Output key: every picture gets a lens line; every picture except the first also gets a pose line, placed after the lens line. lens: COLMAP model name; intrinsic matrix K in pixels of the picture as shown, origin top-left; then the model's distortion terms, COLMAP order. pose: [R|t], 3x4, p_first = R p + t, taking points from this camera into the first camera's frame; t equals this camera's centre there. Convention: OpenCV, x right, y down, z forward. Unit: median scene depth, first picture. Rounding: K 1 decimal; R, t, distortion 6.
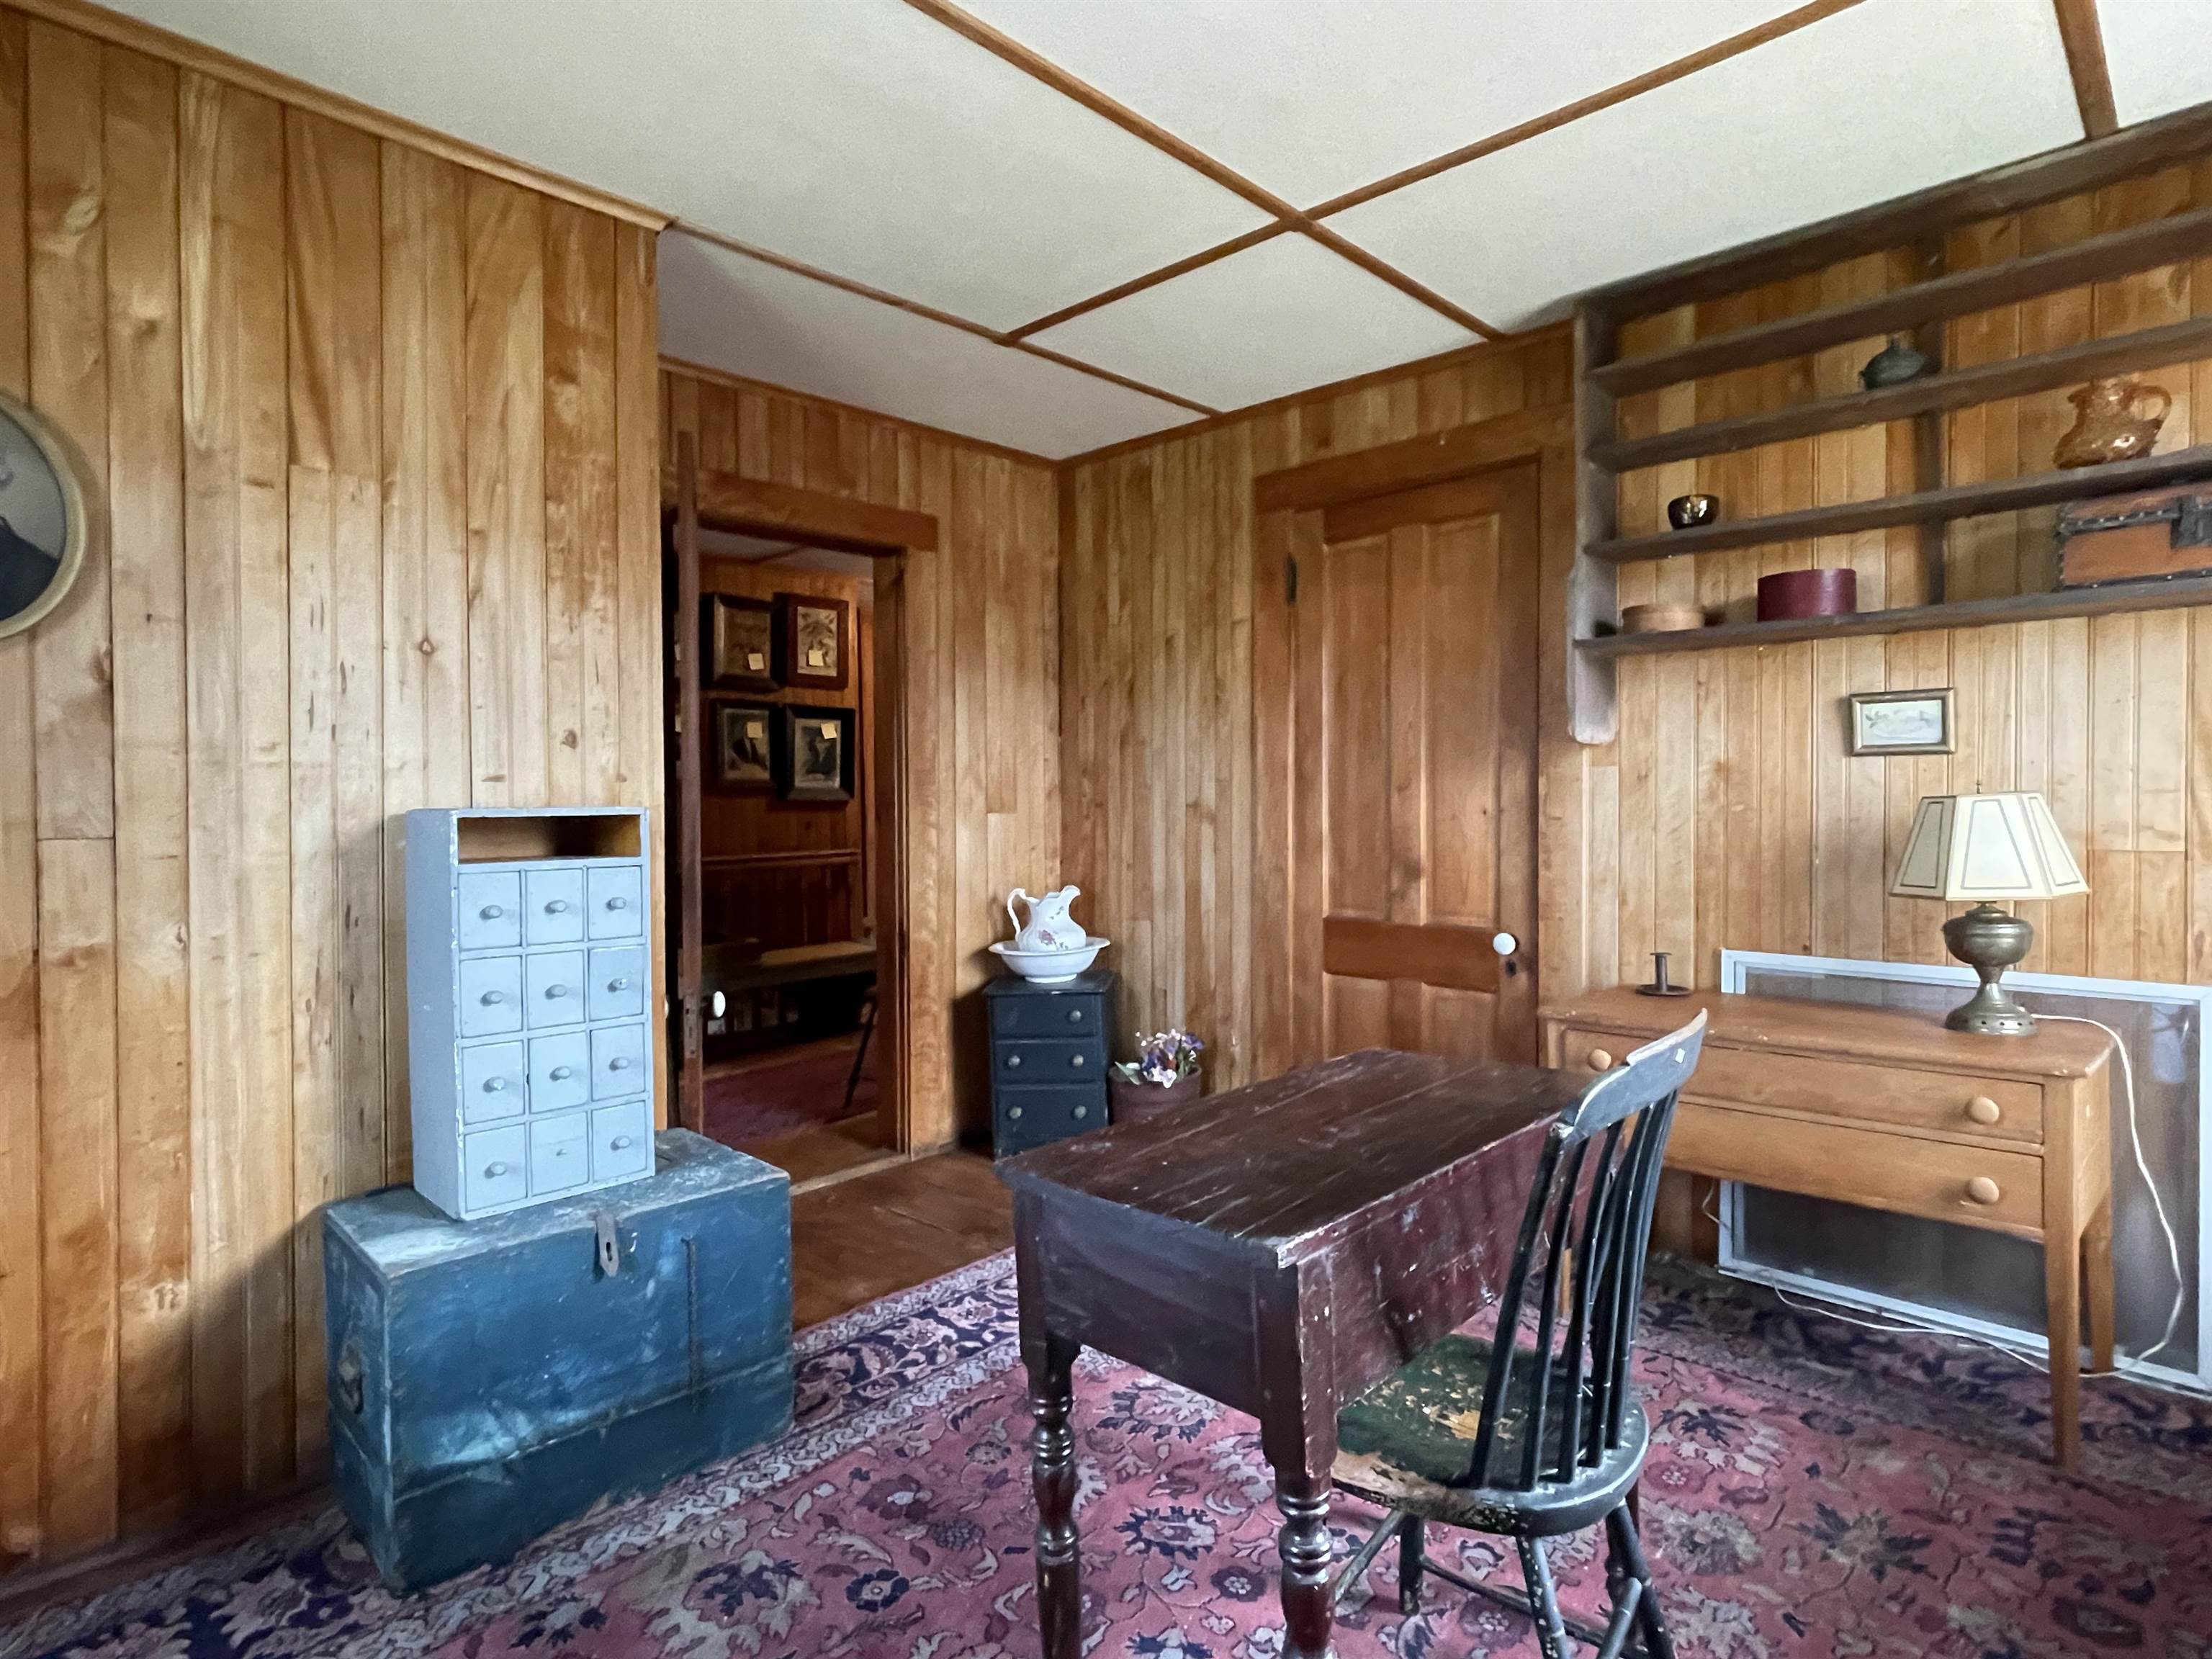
lens RADIAL K [[1203.0, 0, 1114.5], [0, 1203.0, 822.0], [0, 0, 1]] dist [0.052739, -0.044237]
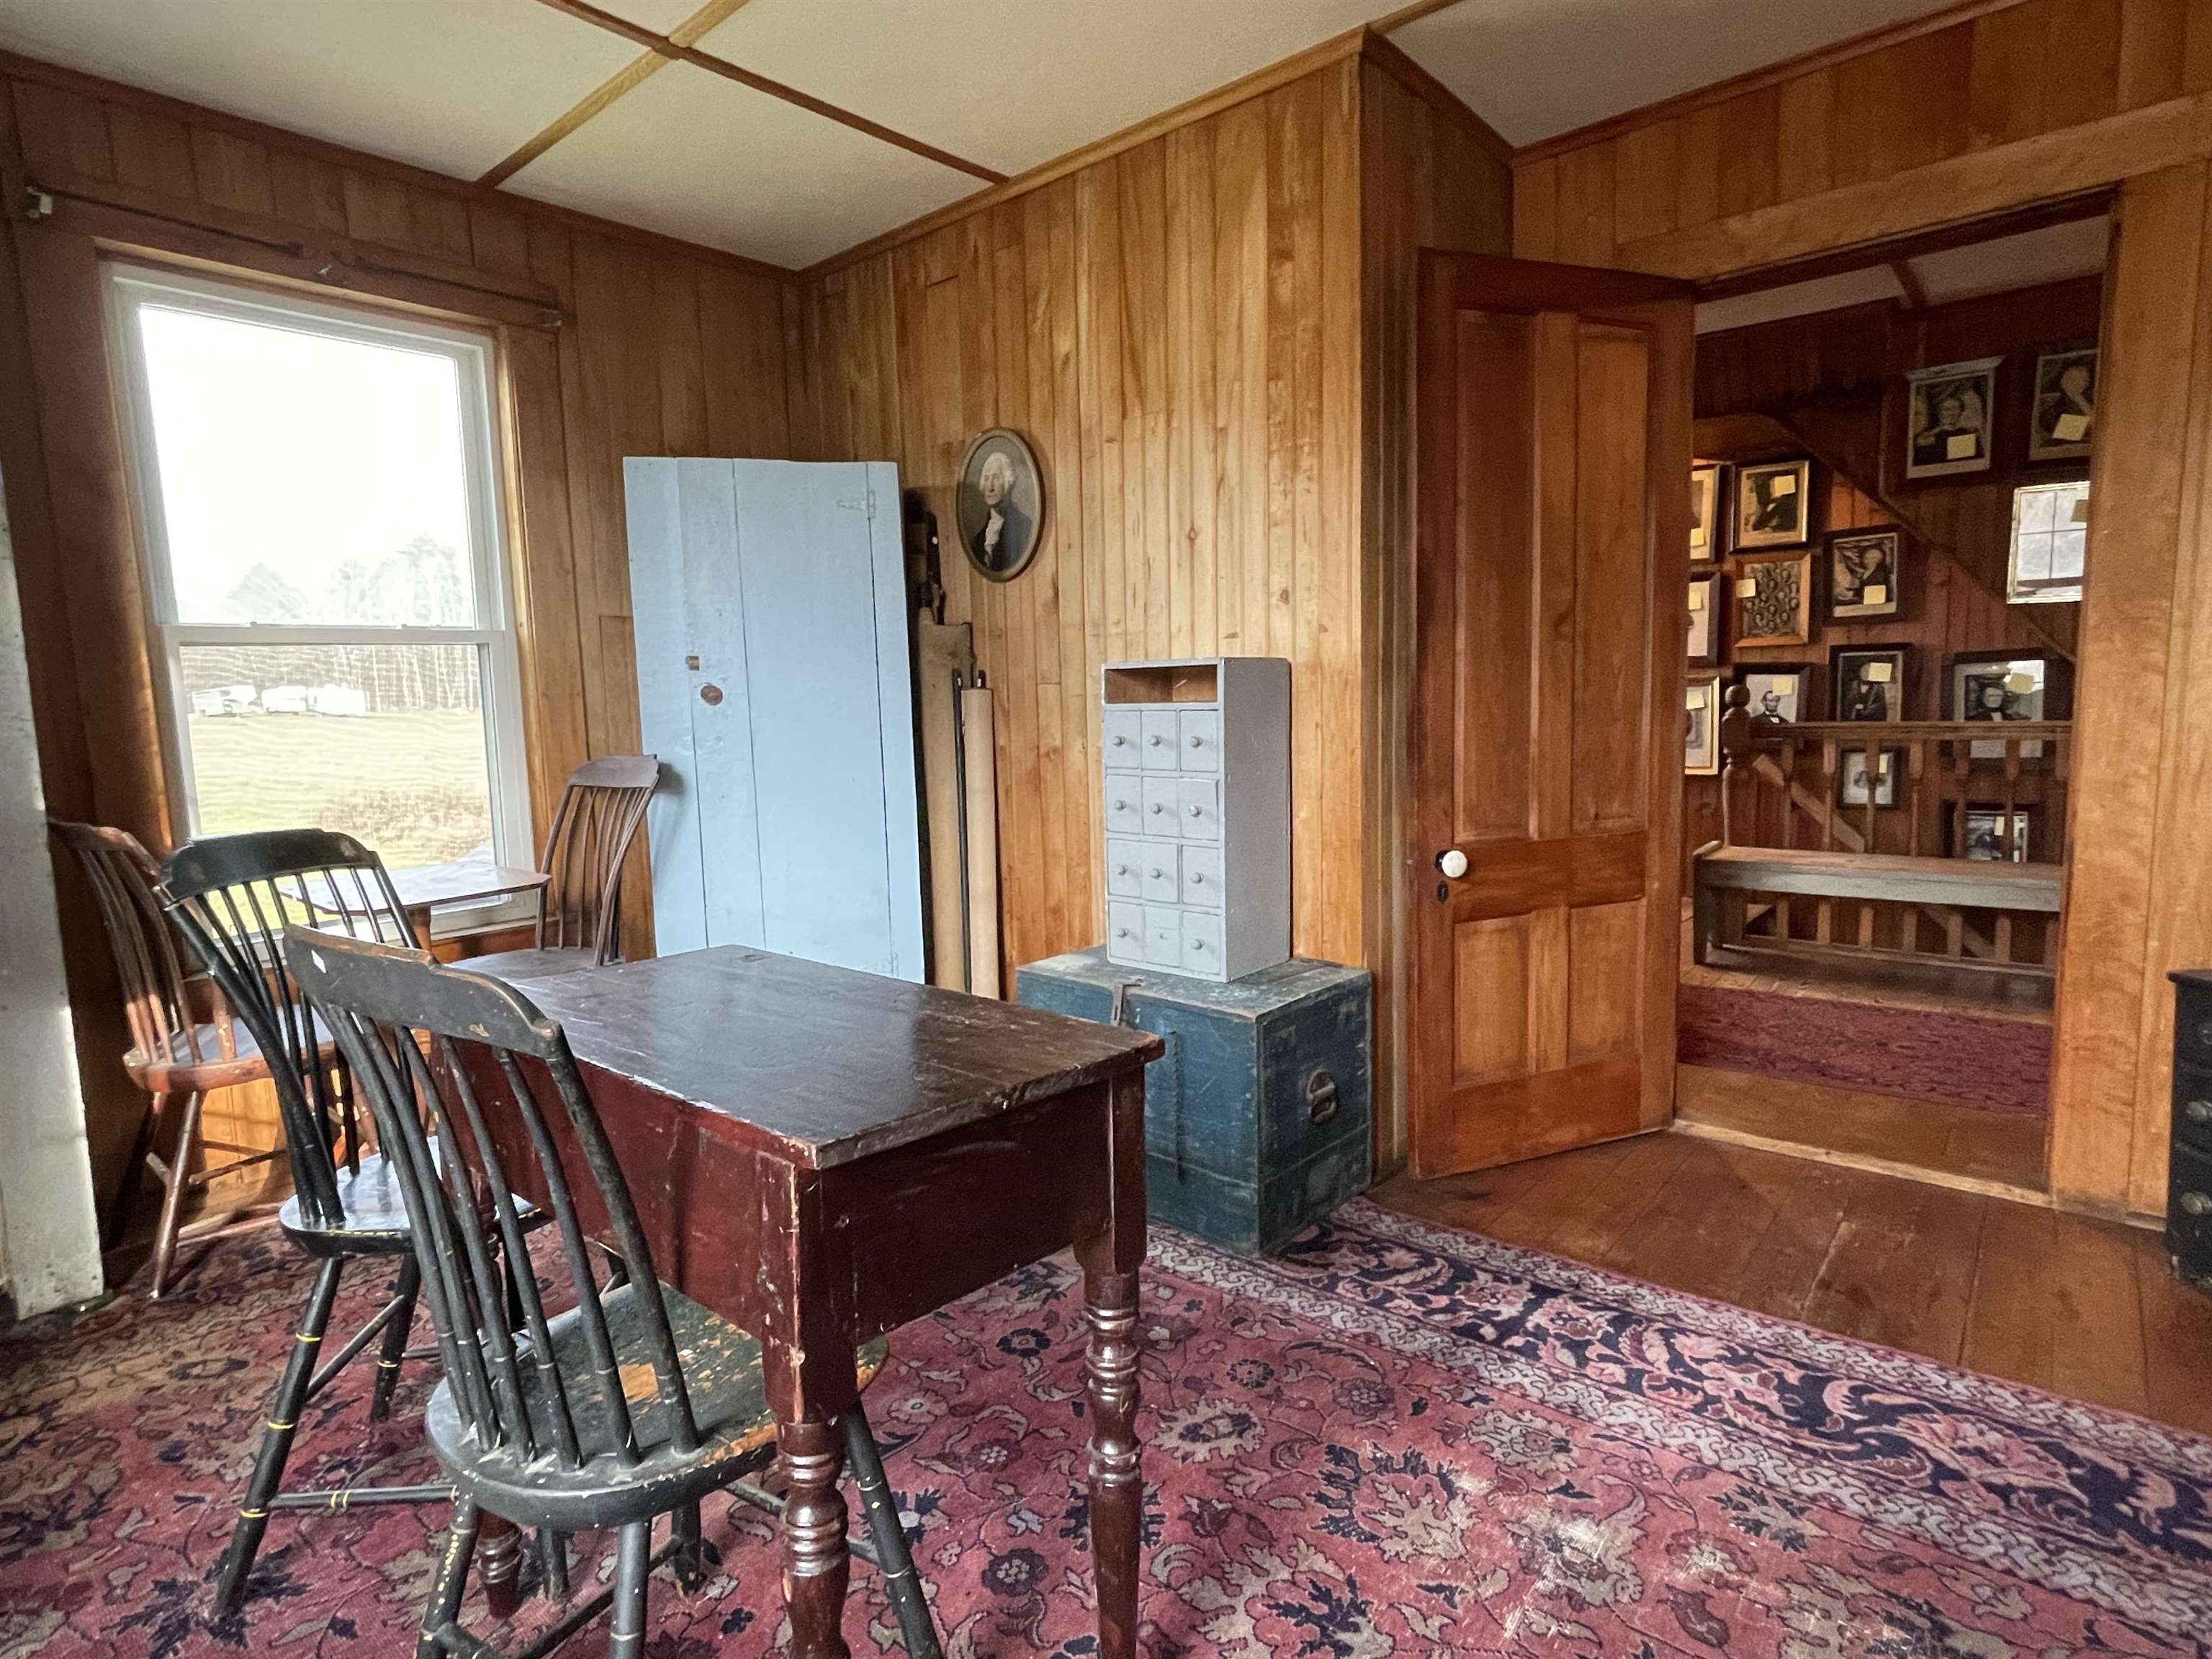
lens RADIAL K [[1203.0, 0, 1114.5], [0, 1203.0, 822.0], [0, 0, 1]] dist [0.052739, -0.044237]
pose [[0.040774, 0.115001, -0.992528, 0.683748], [0.007882, 0.993286, 0.115413, 0.009200], [0.999137, -0.012529, 0.039594, 0.807606]]
